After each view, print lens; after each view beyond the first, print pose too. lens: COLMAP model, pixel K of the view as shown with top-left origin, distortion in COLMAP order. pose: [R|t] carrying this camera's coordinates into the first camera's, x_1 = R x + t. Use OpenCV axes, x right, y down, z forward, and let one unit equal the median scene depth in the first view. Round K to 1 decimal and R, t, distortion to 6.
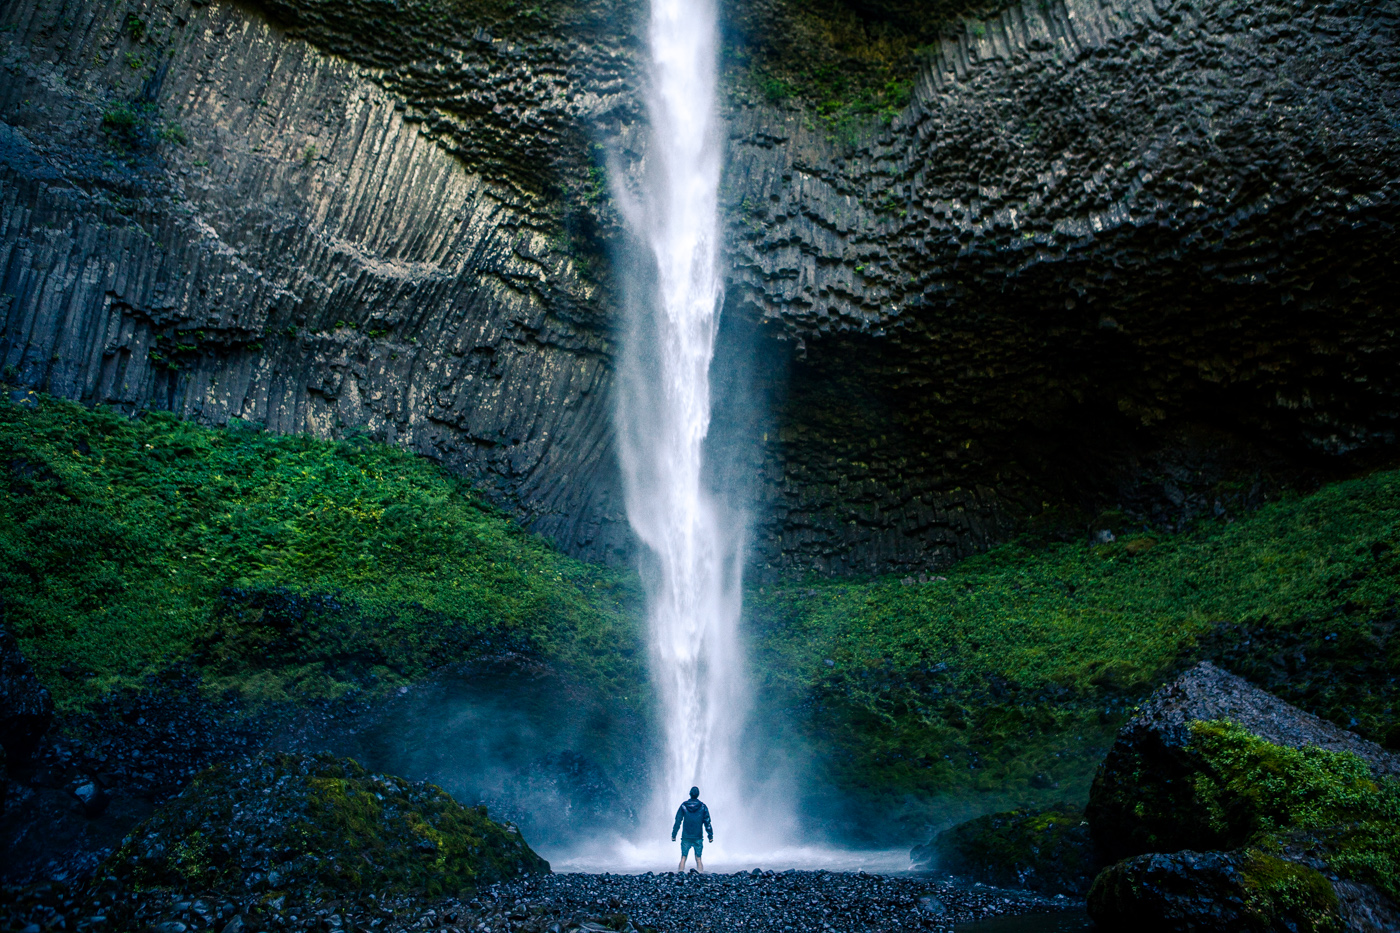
lens RADIAL K [[1218.2, 0, 698.5], [0, 1218.2, 460.4], [0, 0, 1]] dist [-0.089398, 0.115715]
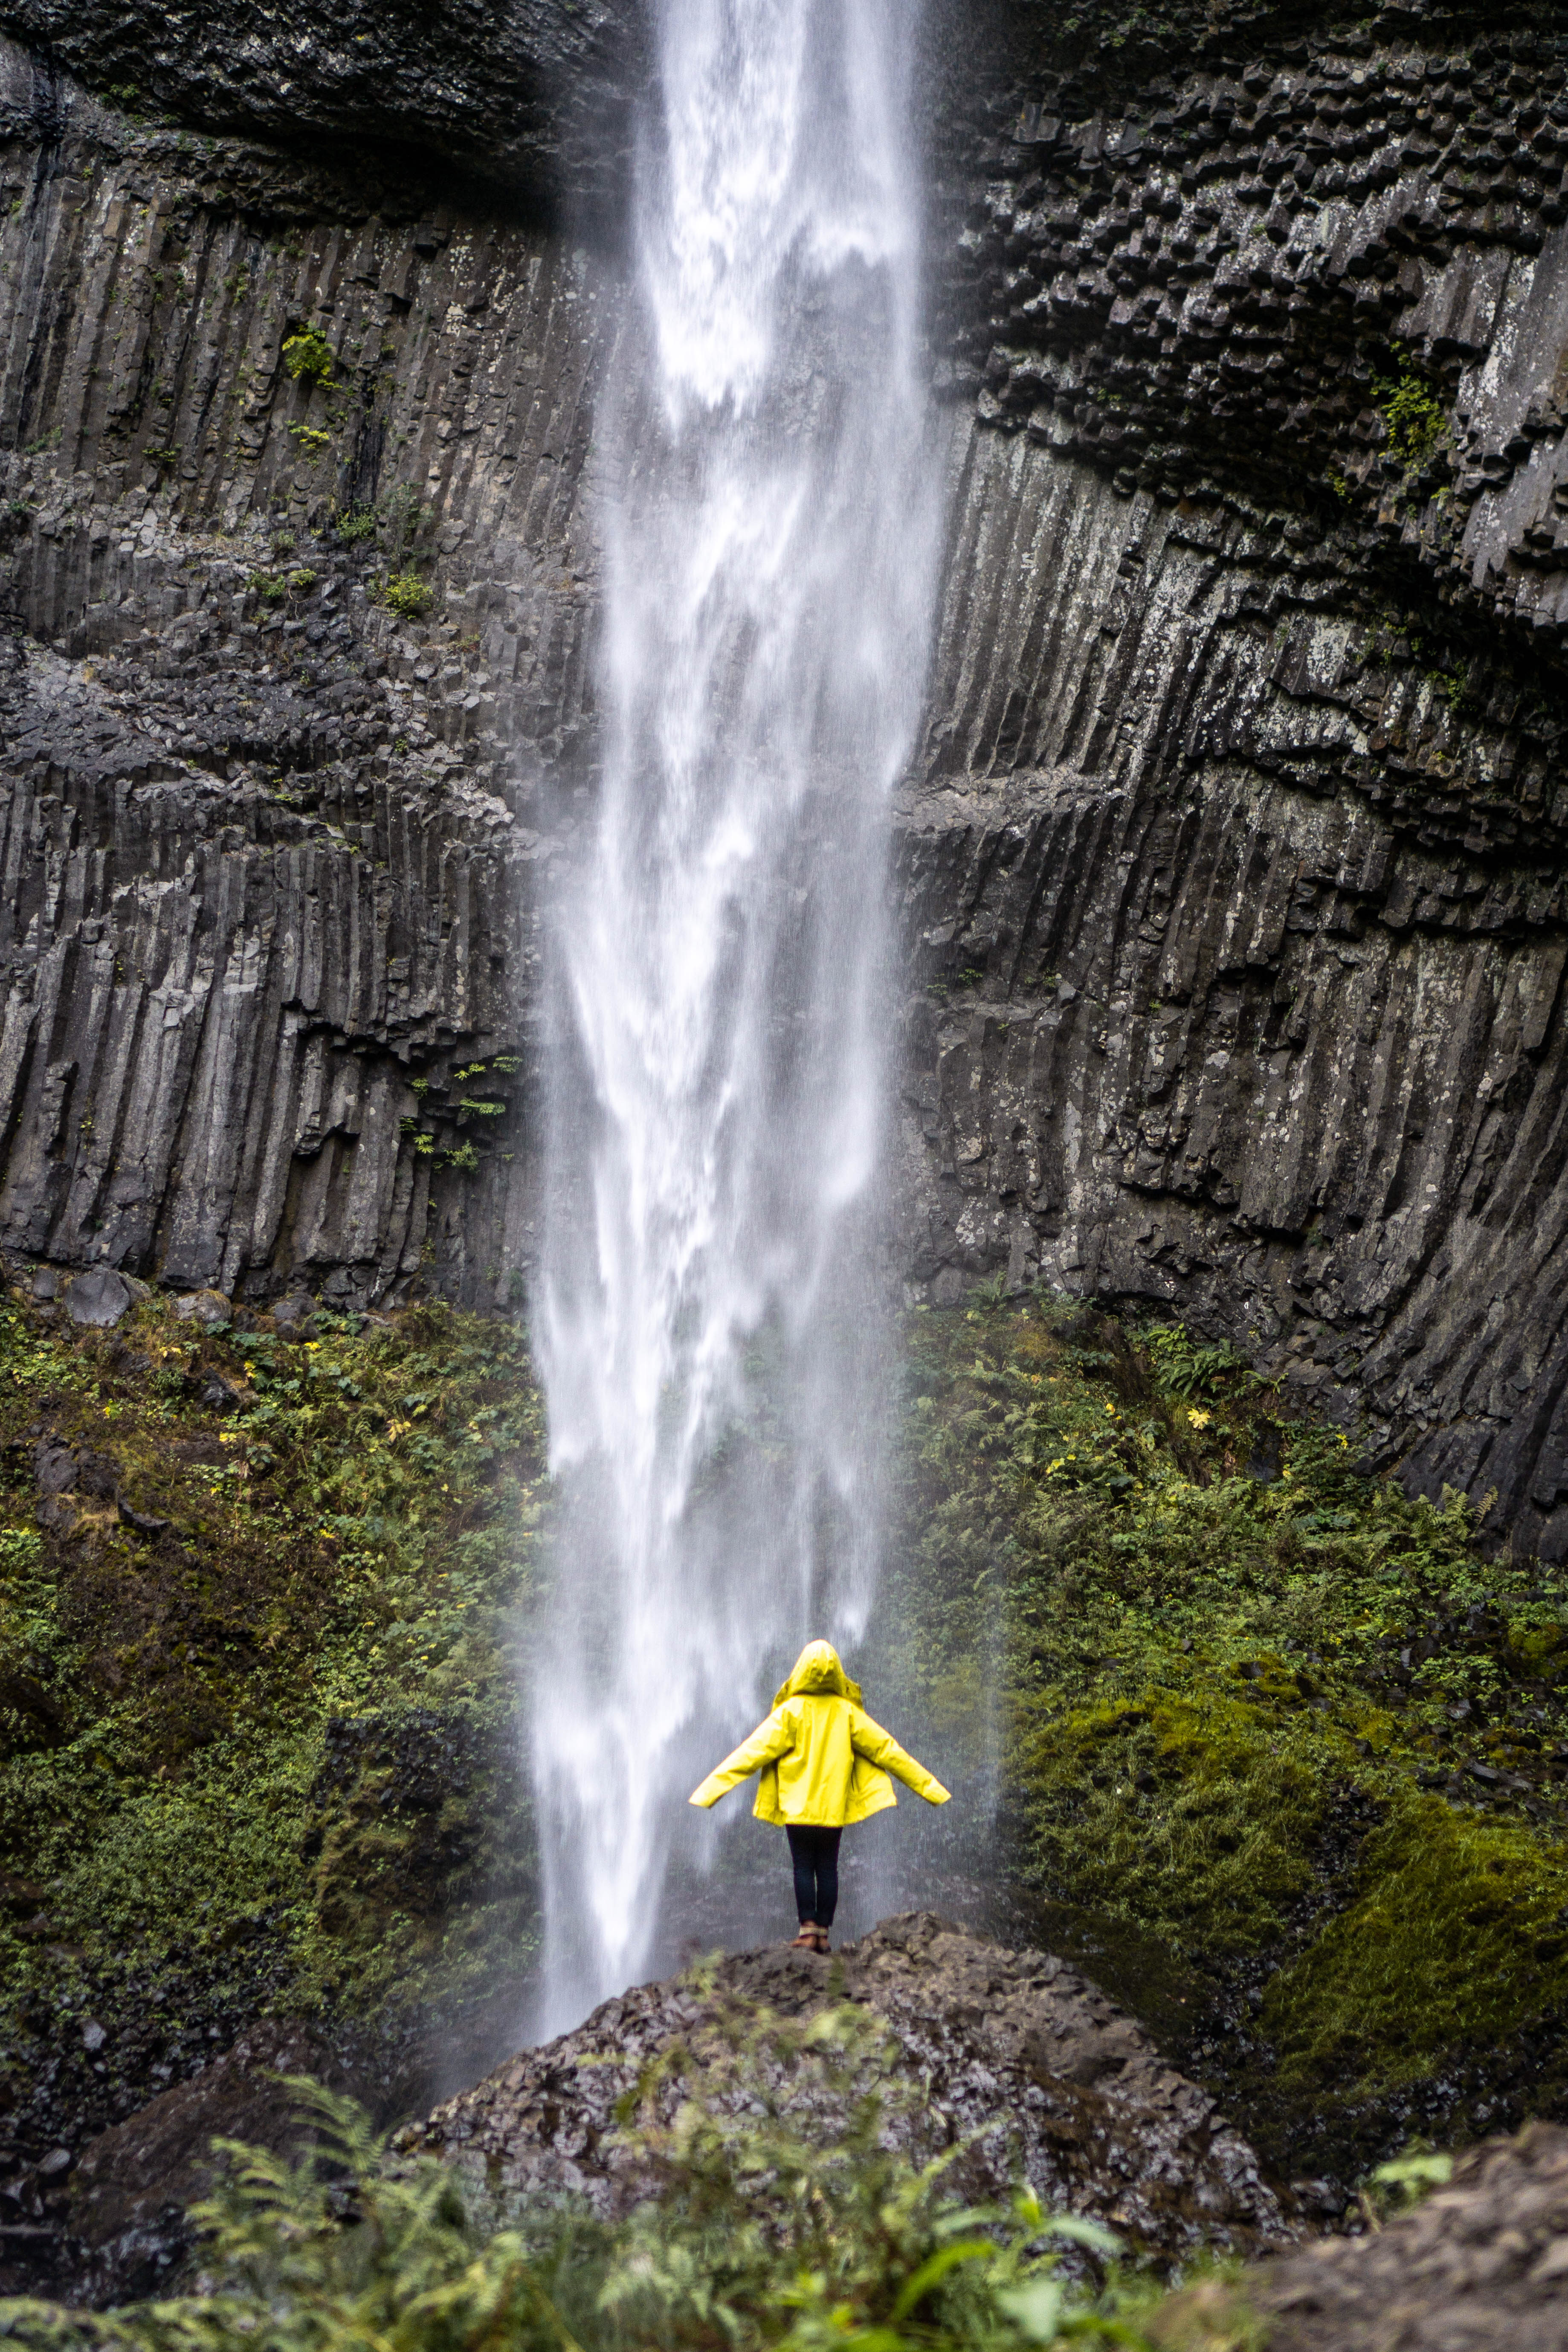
lens RADIAL K [[3730.3, 0, 847.2], [0, 3730.3, 1191.4], [0, 0, 1]] dist [-0.062723, 0.000000]
pose [[0.809571, -0.124353, -0.573700, 0.387384], [0.126376, 0.991309, -0.036537, -0.004093], [0.573257, -0.042923, 0.818250, 0.048213]]
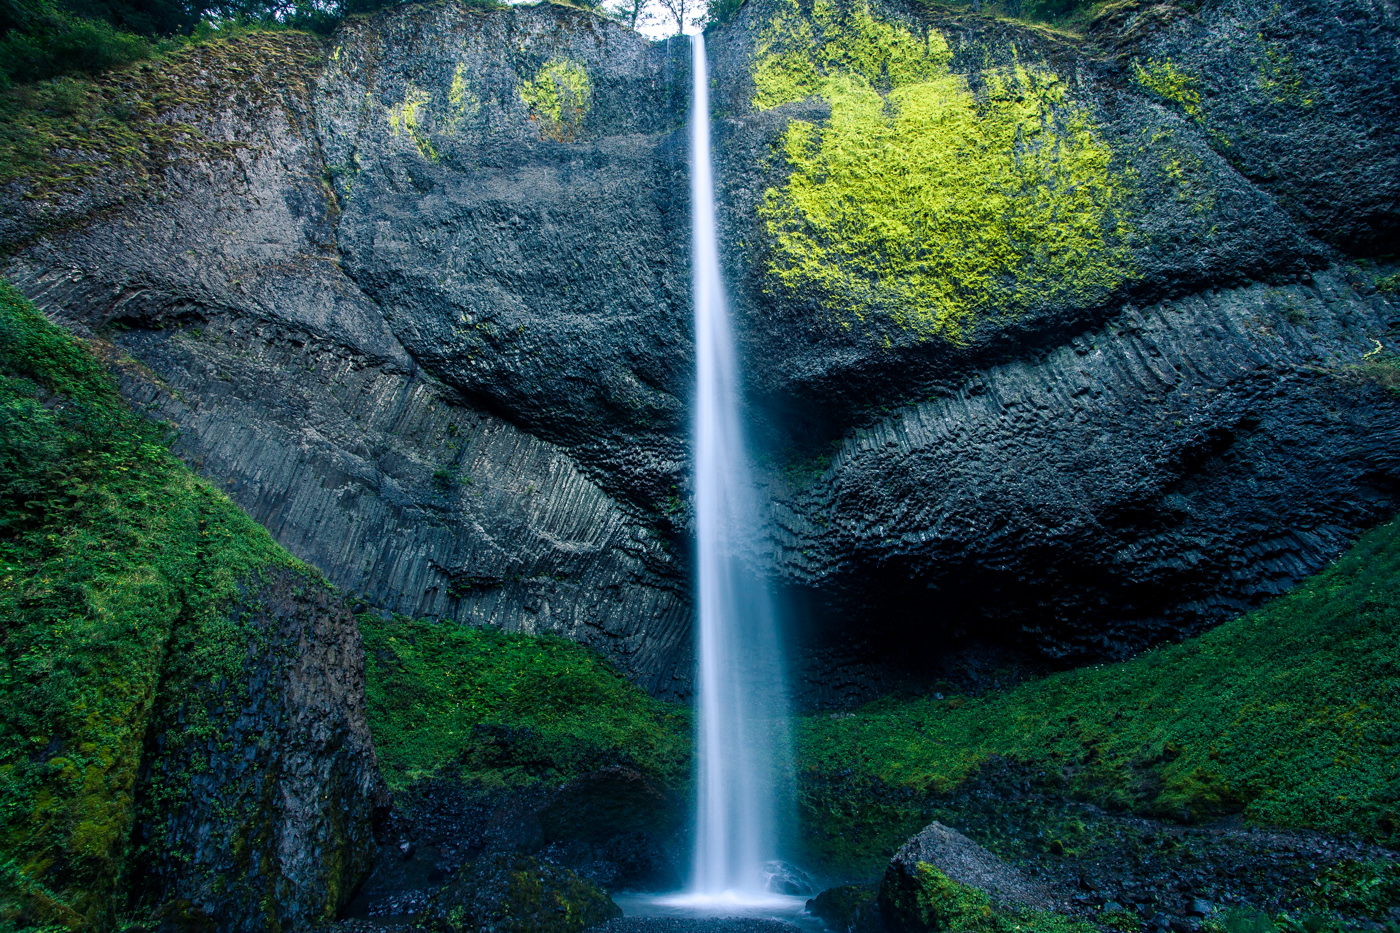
lens RADIAL K [[685.0, 0, 689.3], [0, 685.0, 463.5], [0, 0, 1]] dist [-0.078539, 0.029726]
pose [[0.996959, 0.000092, -0.077932, 0.032962], [-0.016006, 0.978922, -0.203607, -0.071643], [0.076271, 0.204235, 0.975946, -0.111324]]
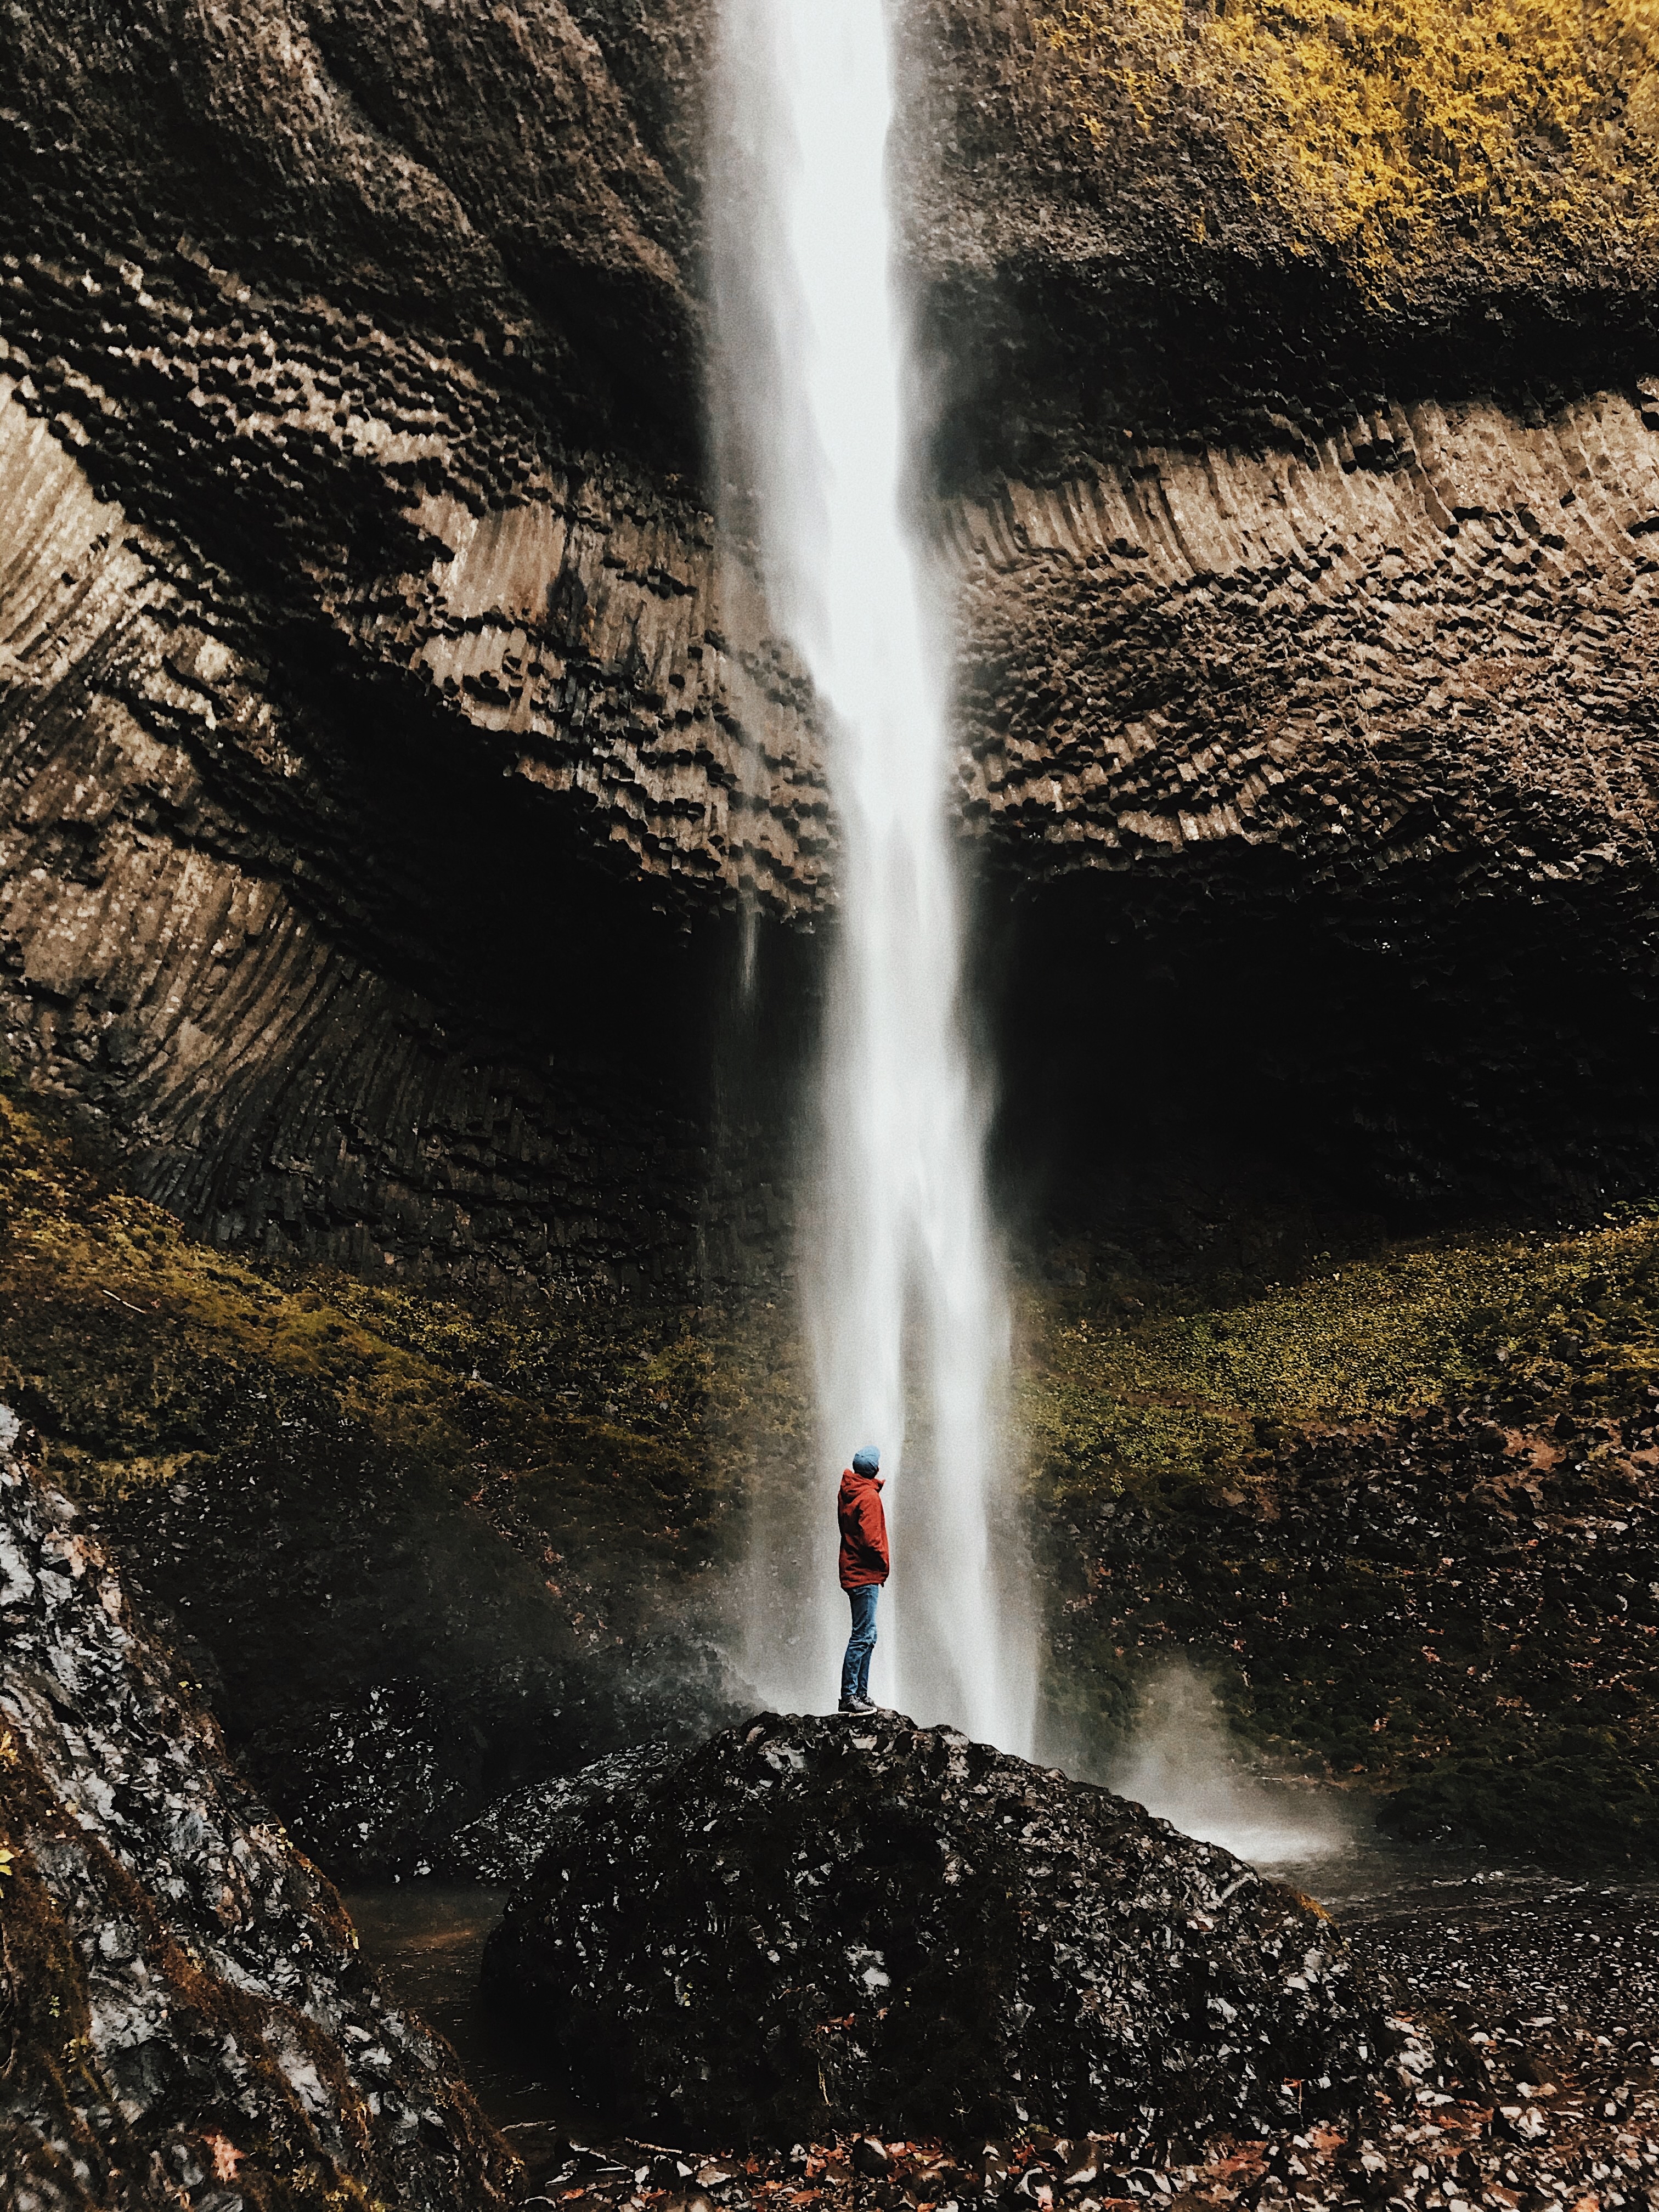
lens RADIAL K [[1801.7, 0, 828.7], [0, 1801.7, 1087.3], [0, 0, 1]] dist [0.027310, -0.019563]
pose [[0.888323, 0.130947, 0.440153, -0.246001], [-0.126846, 0.991160, -0.038872, 0.013256], [-0.441352, -0.021301, 0.897081, 0.143910]]
